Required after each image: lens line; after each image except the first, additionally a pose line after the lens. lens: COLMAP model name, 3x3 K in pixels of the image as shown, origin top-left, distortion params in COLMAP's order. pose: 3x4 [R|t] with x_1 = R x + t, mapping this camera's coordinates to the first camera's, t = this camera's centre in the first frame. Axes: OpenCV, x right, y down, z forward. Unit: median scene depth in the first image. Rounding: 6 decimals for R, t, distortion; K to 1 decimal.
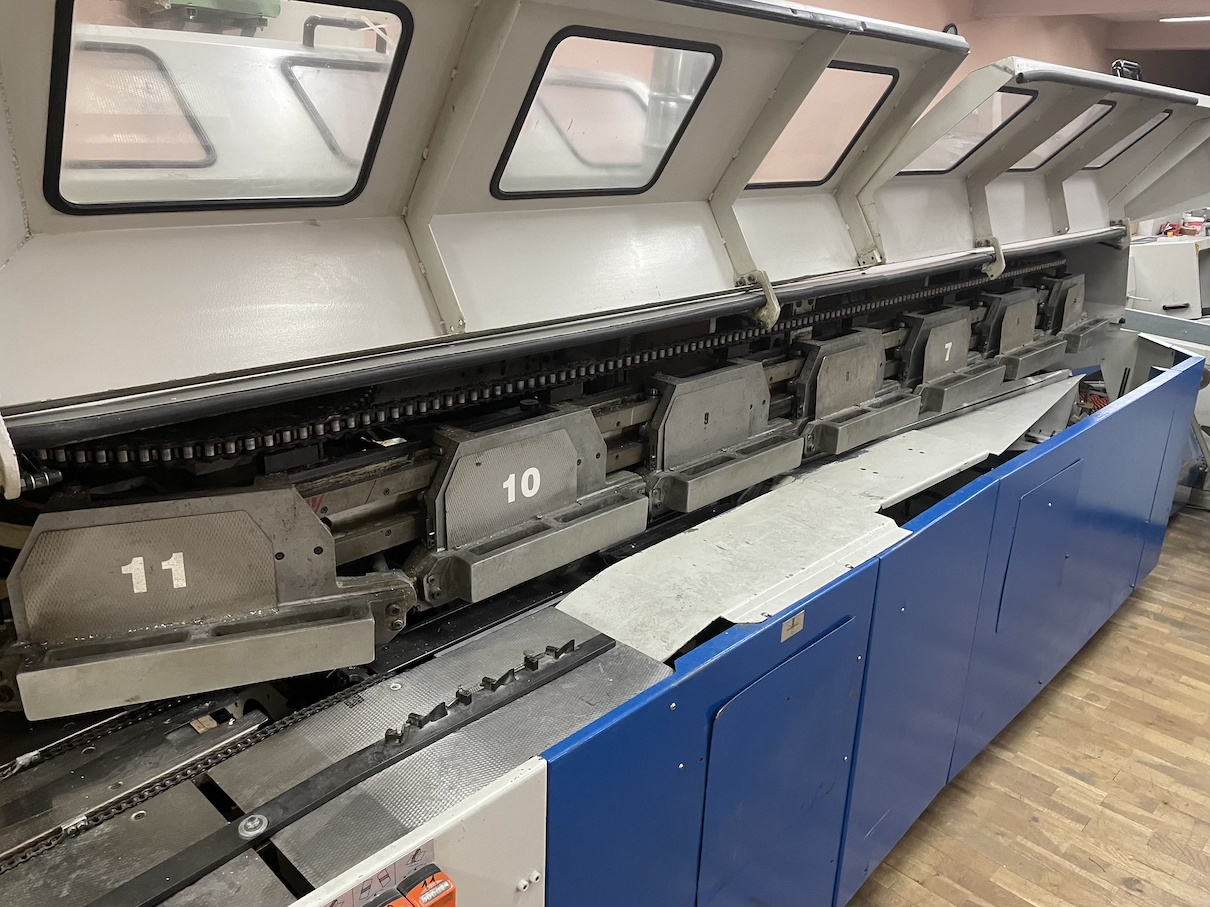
lens RADIAL K [[925.7, 0, 616.5], [0, 925.7, 445.7], [0, 0, 1]] dist [0.007175, -0.022679]
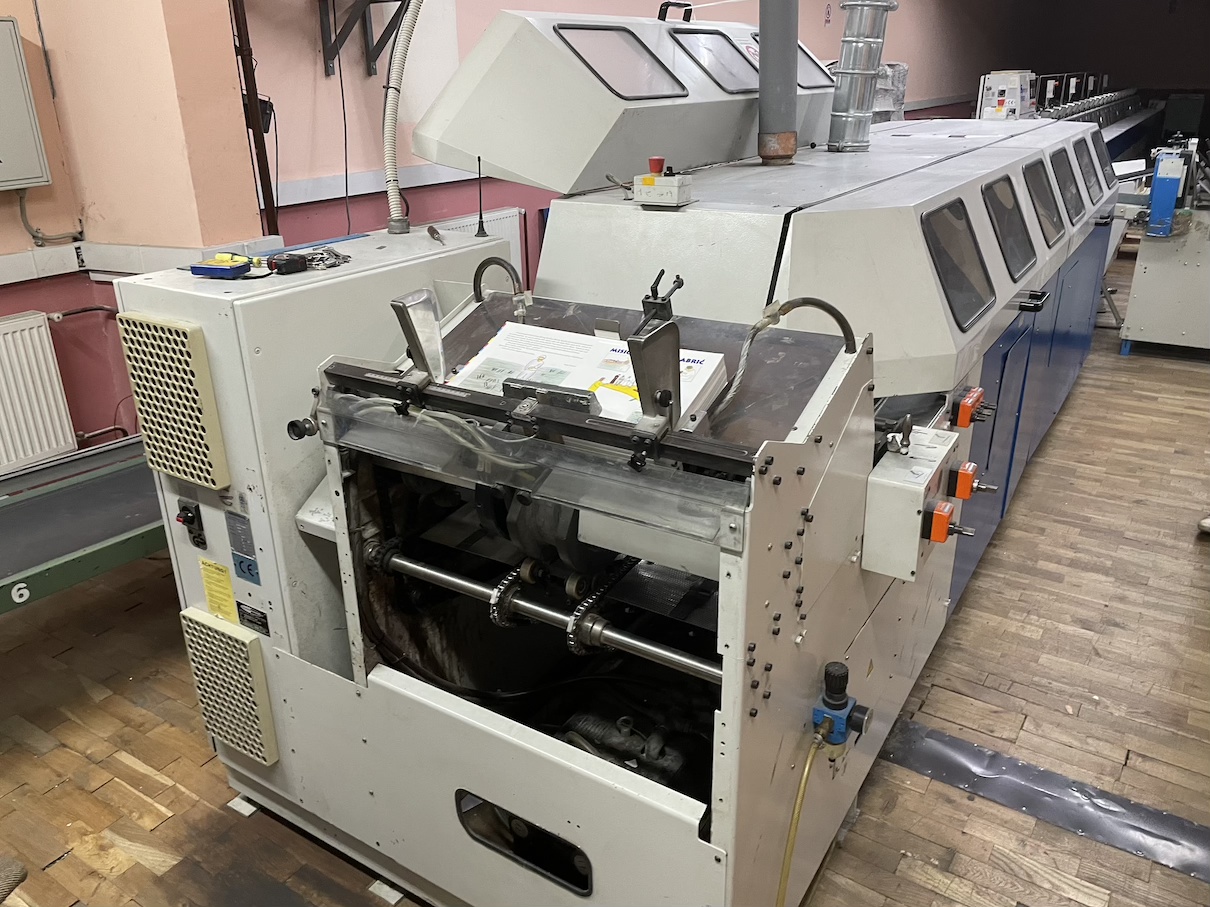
lens RADIAL K [[925.7, 0, 597.6], [0, 925.7, 453.1], [0, 0, 1]] dist [0.007175, -0.022679]
pose [[0.981465, -0.126284, 0.144151, -0.526753], [0.117169, 0.990636, 0.070089, 0.126528], [-0.151652, -0.051900, 0.987070, -0.418755]]
